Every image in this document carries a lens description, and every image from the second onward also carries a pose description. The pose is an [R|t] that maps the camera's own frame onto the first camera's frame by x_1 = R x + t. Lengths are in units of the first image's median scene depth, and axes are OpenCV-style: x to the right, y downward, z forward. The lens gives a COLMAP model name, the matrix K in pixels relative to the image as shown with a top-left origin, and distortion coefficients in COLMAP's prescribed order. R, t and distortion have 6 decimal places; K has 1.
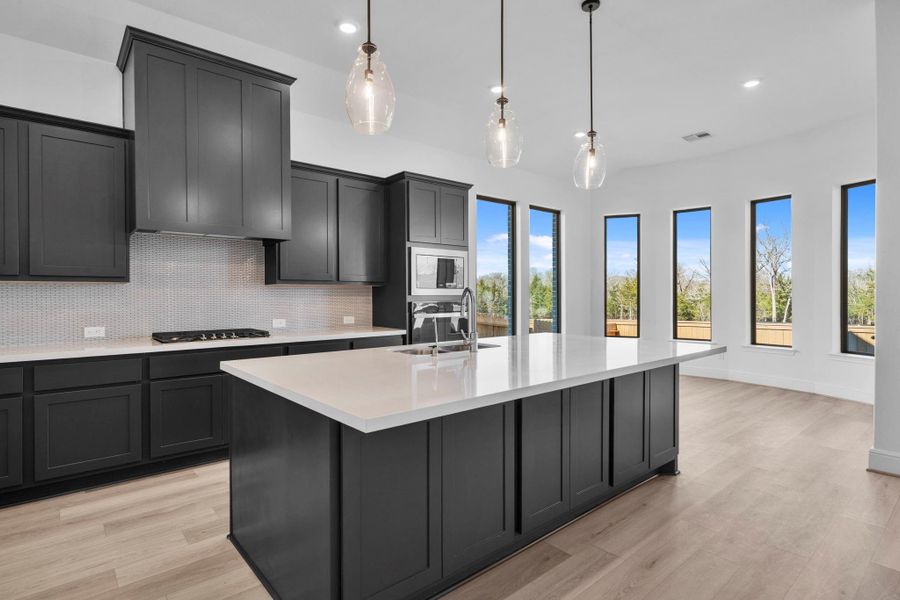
lens RADIAL K [[451.2, 0, 440.0], [0, 451.2, 300.0], [0, 0, 1]] dist [0.000539, 0.001460]
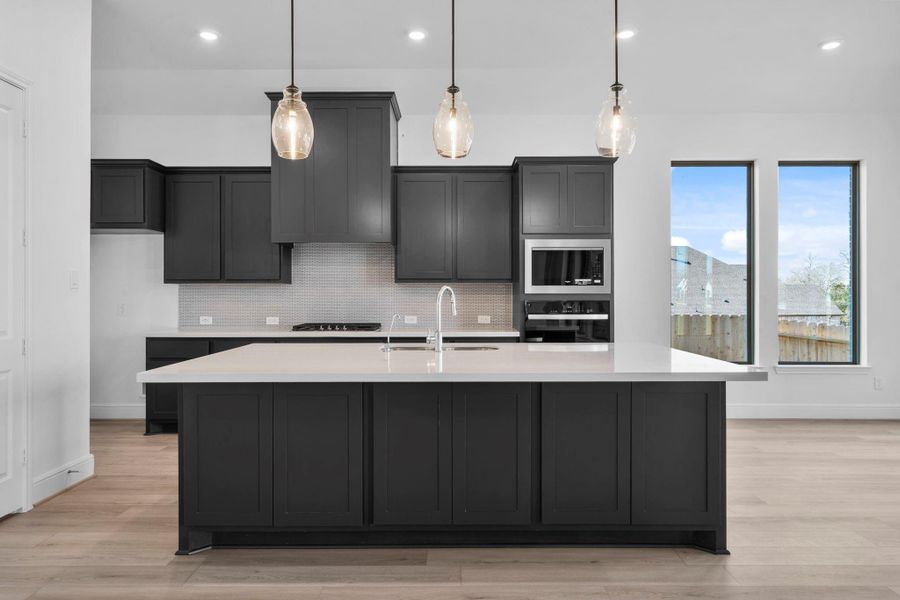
lens RADIAL K [[546.7, 0, 445.8], [0, 546.7, 299.9], [0, 0, 1]] dist [0.009254, 0.001362]
pose [[0.775637, 0.008749, -0.631119, 0.582934], [-0.007245, 0.999961, 0.004959, -0.002545], [0.631138, 0.000726, 0.775670, 0.066910]]
